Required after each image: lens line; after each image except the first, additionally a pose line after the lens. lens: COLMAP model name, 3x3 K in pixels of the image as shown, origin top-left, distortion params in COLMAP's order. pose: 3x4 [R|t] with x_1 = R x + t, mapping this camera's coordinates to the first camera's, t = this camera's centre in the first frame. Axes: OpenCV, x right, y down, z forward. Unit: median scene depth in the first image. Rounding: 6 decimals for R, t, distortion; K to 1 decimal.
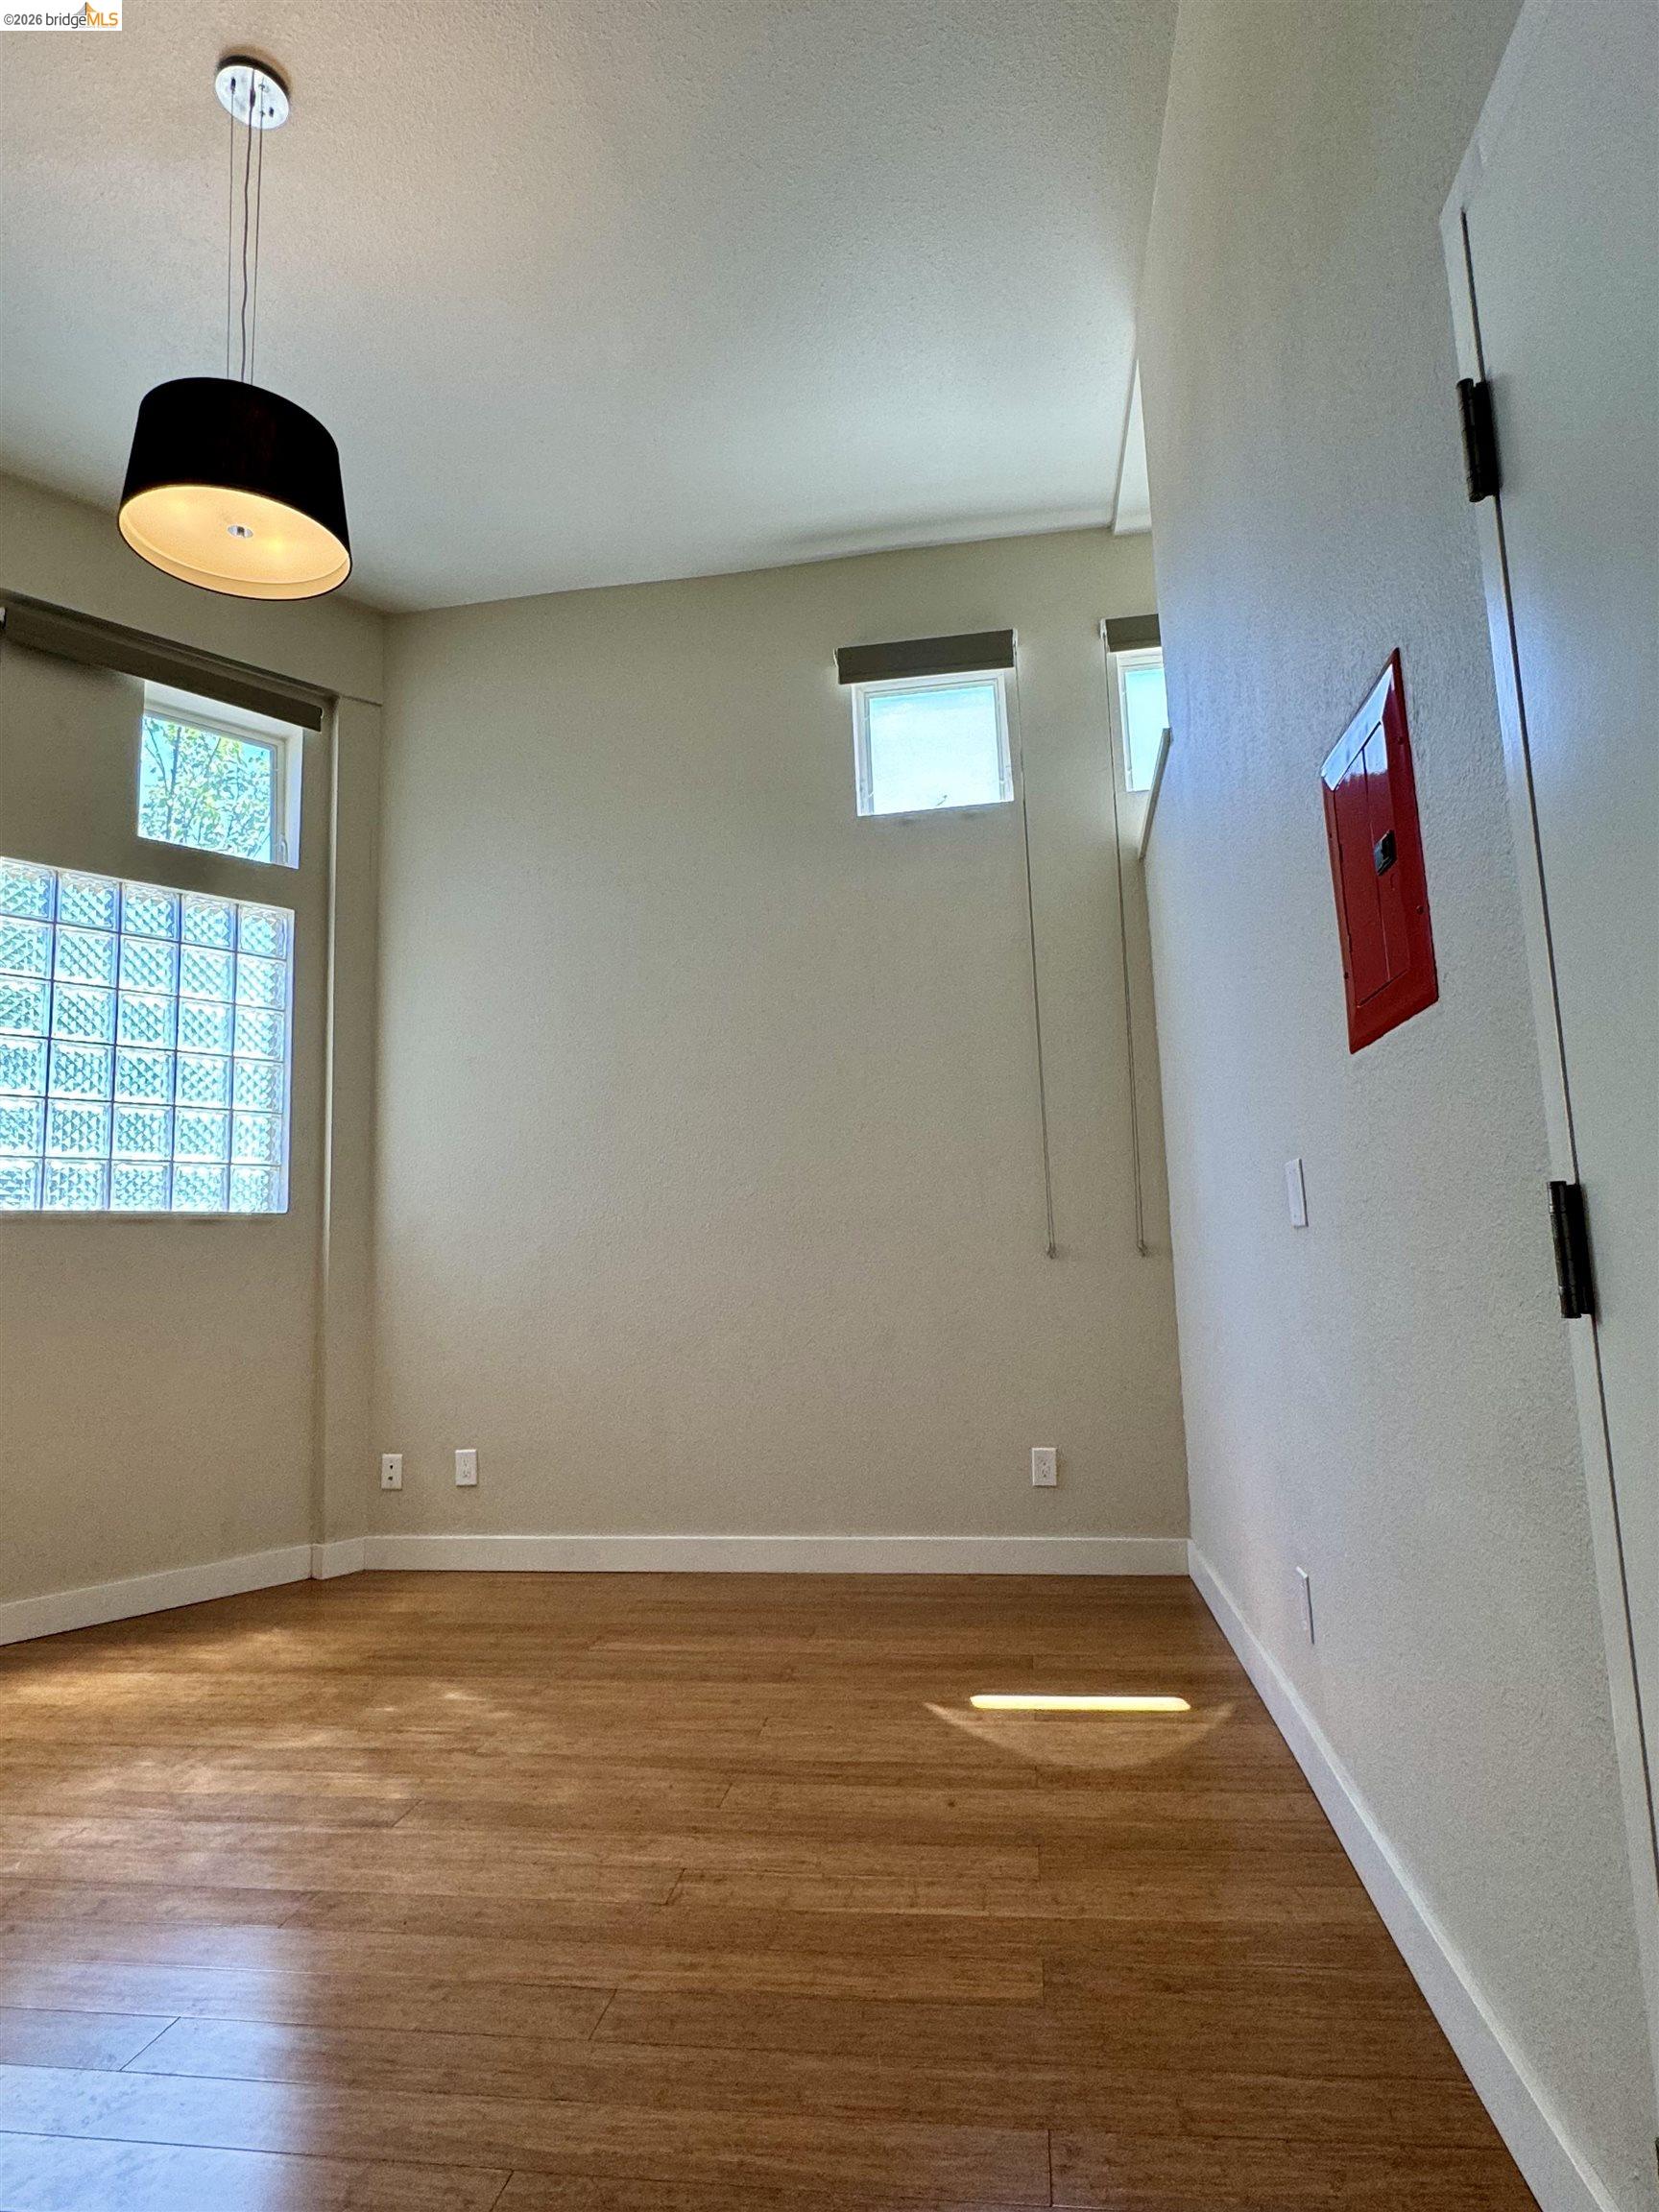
lens RADIAL K [[1230.7, 0, 832.1], [0, 1230.7, 1110.0], [0, 0, 1]] dist [-0.006434, 0.001580]
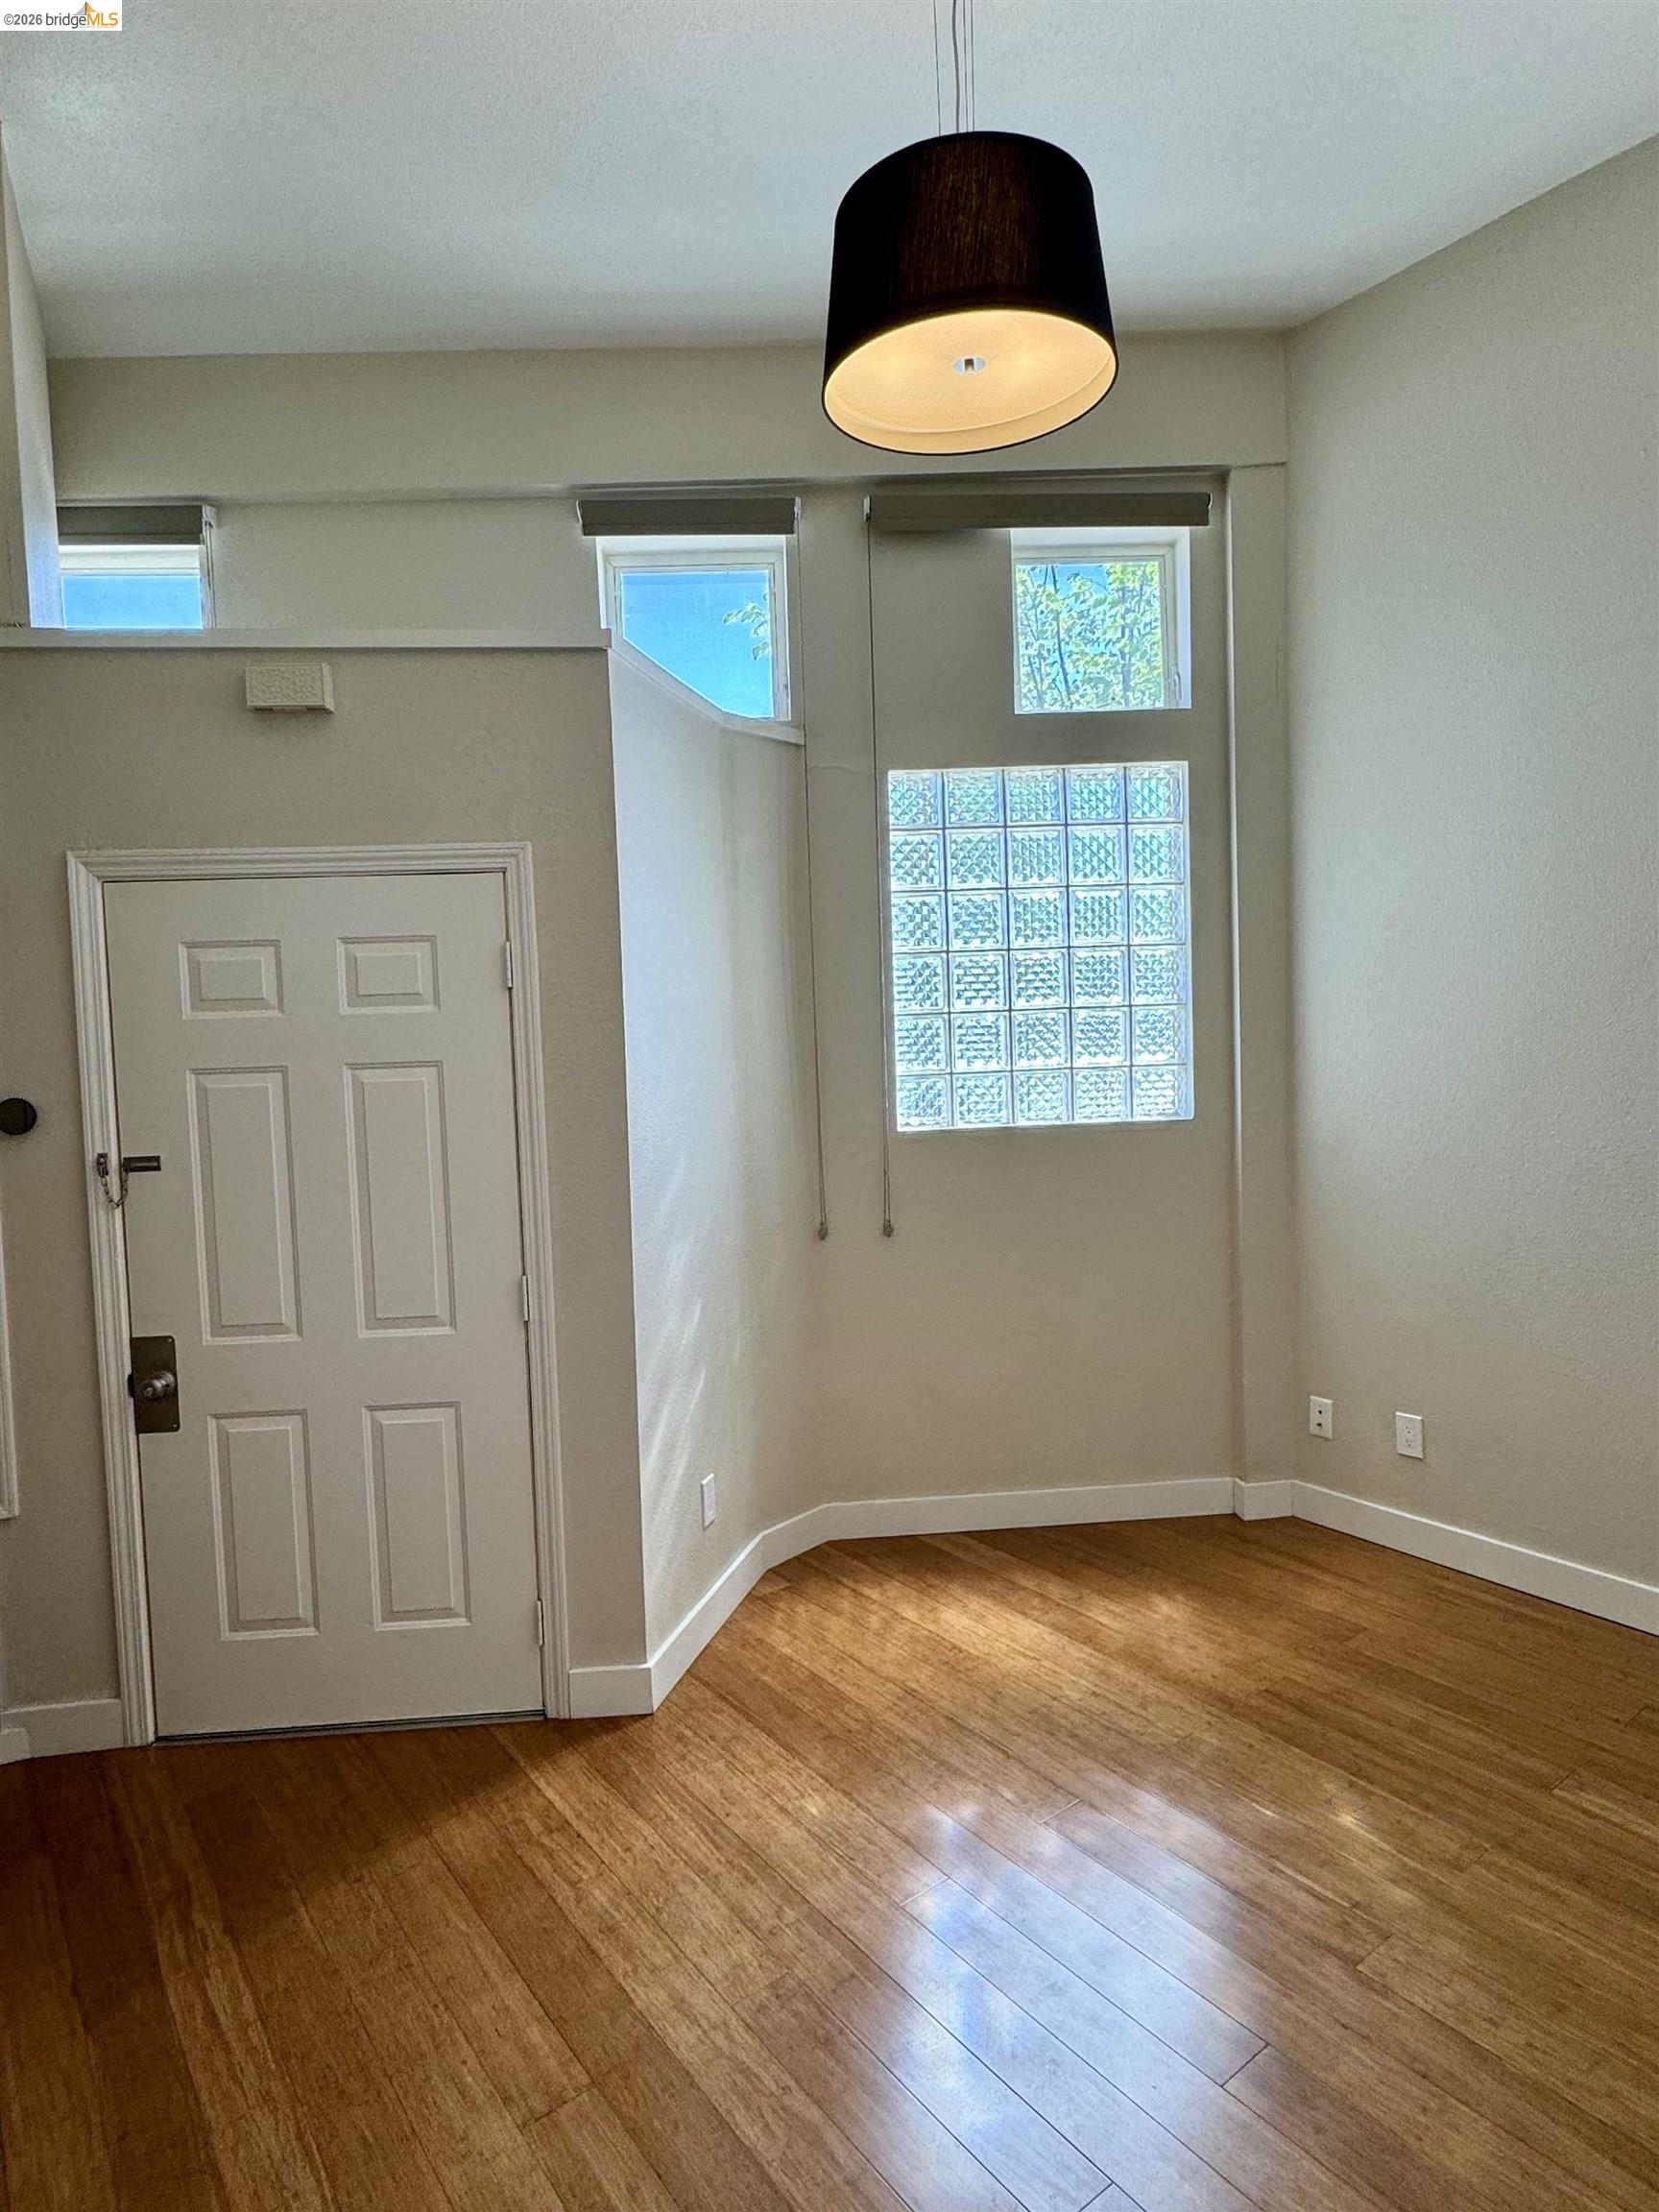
lens RADIAL K [[1230.7, 0, 832.1], [0, 1230.7, 1110.0], [0, 0, 1]] dist [-0.006434, 0.001580]
pose [[0.709670, 0.051478, -0.702651, -0.007177], [0.099715, 0.979948, 0.172505, -0.104135], [0.697442, -0.192486, 0.690307, 0.215429]]
